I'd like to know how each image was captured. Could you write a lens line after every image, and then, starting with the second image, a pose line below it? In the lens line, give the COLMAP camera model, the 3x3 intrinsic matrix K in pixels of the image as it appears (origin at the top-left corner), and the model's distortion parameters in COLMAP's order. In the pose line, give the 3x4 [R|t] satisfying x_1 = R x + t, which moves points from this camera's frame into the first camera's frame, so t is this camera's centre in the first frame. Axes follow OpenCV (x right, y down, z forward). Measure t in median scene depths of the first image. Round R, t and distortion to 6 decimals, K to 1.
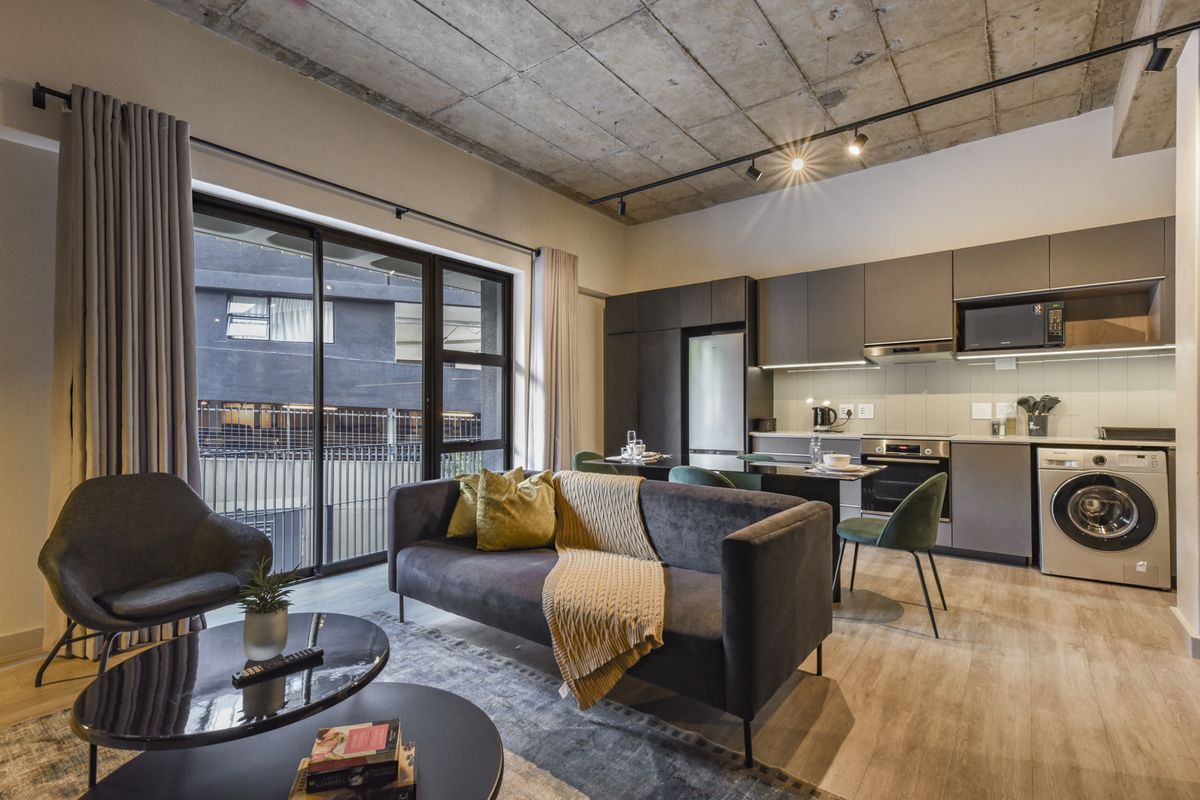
lens RADIAL K [[556.4, 0, 601.6], [0, 556.4, 412.4], [0, 0, 1]] dist [0.001435, 0.000170]
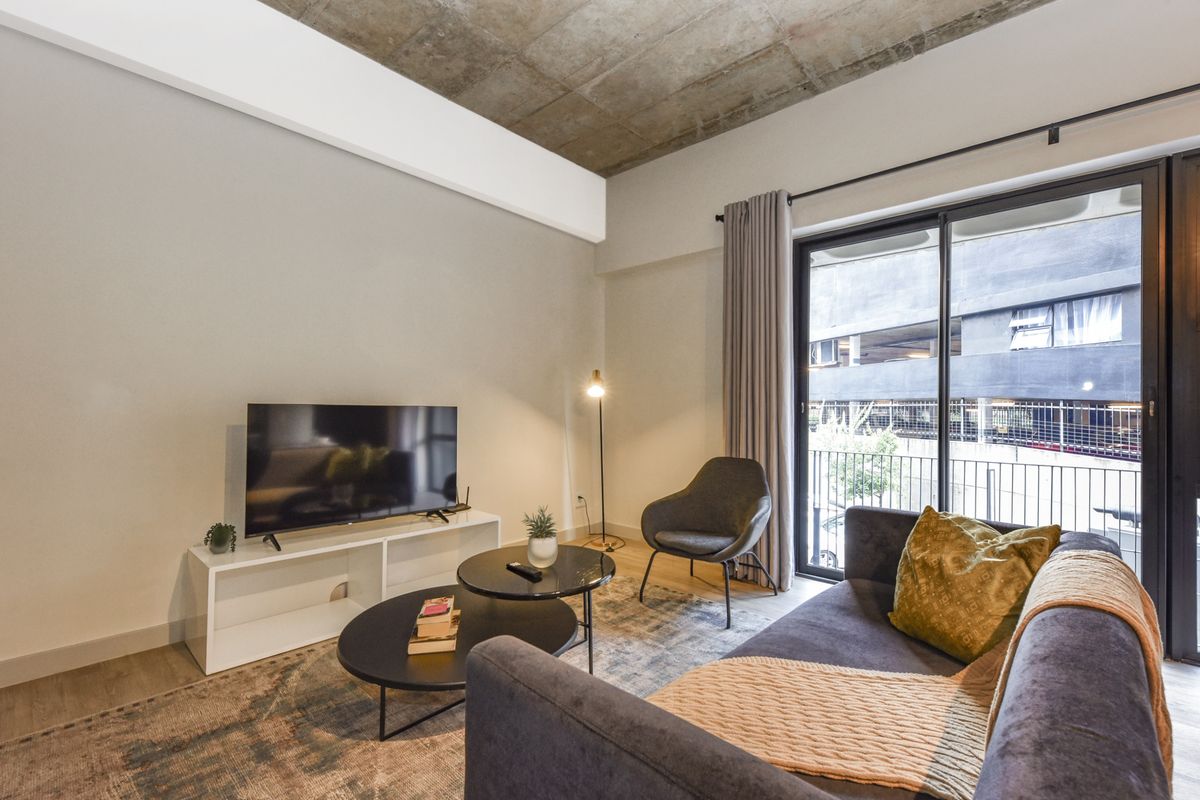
lens RADIAL K [[496.7, 0, 601.2], [0, 496.7, 413.2], [0, 0, 1]] dist [-0.000004, 0.000053]
pose [[-0.067445, 0.000108, -0.997723, 0.301068], [-0.005165, 0.999987, 0.000457, -0.002447], [0.997710, 0.005184, -0.067443, 0.460672]]
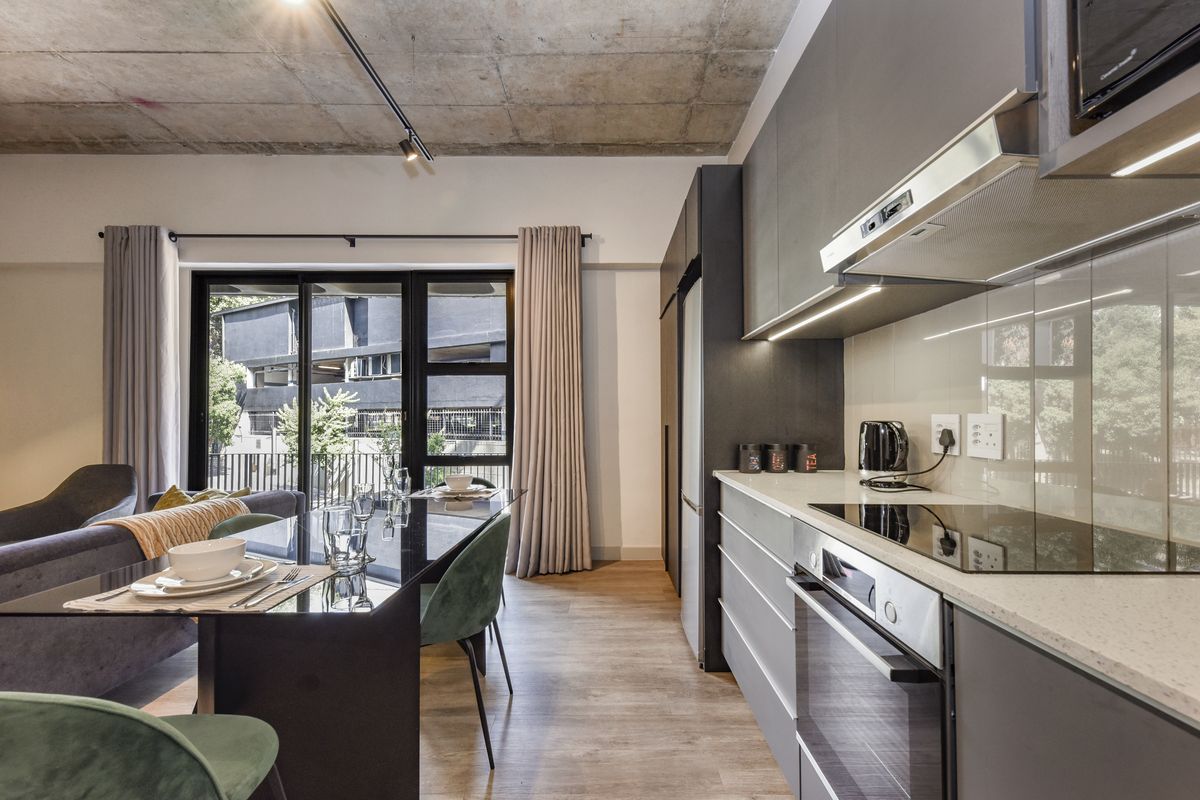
lens RADIAL K [[496.7, 0, 601.2], [0, 496.7, 413.2], [0, 0, 1]] dist [-0.000004, 0.000053]
pose [[0.604871, -0.007967, -0.796283, 0.671388], [-0.003385, 0.999915, -0.012576, -0.012337], [0.796316, 0.010302, 0.604793, 0.773091]]
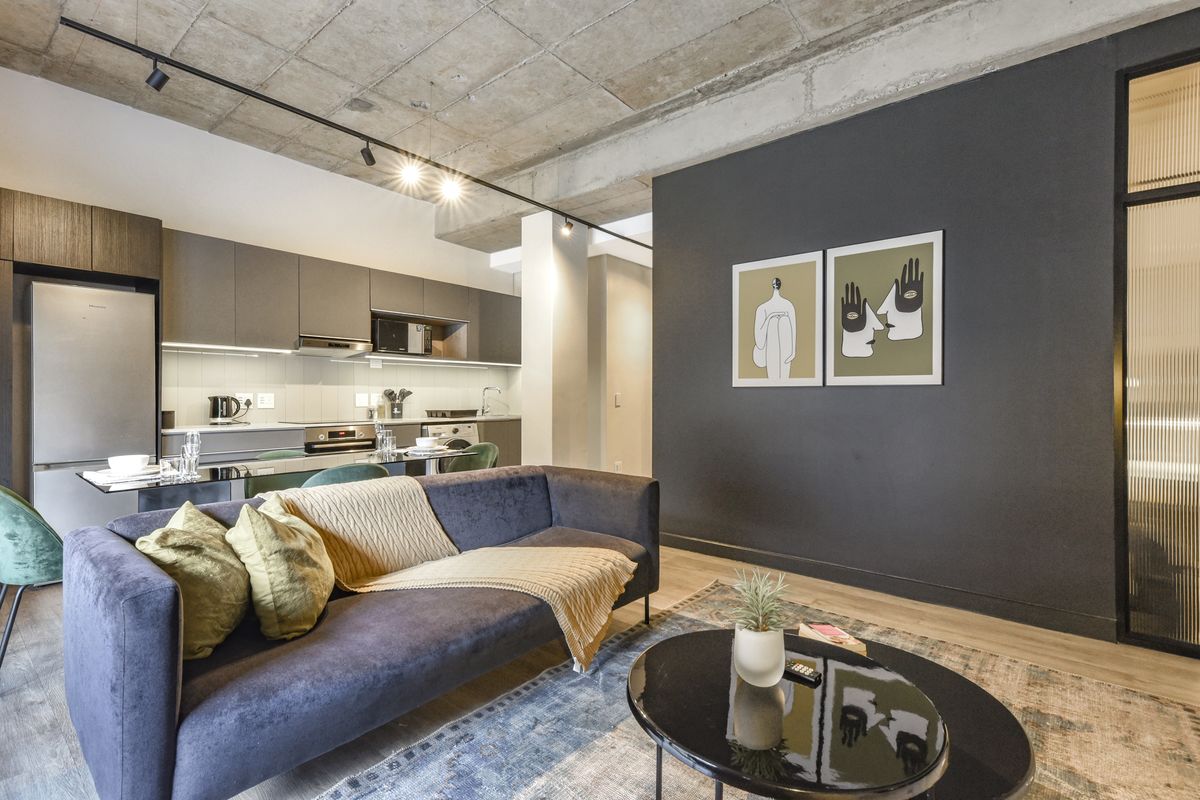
lens RADIAL K [[540.8, 0, 600.0], [0, 540.8, 400.0], [0, 0, 1]] dist [0.028340, 0.000052]
pose [[0.039021, -0.003070, 0.999234, -0.539735], [0.004657, 0.999985, 0.002891, -0.004125], [-0.999228, 0.004541, 0.039035, 0.447991]]
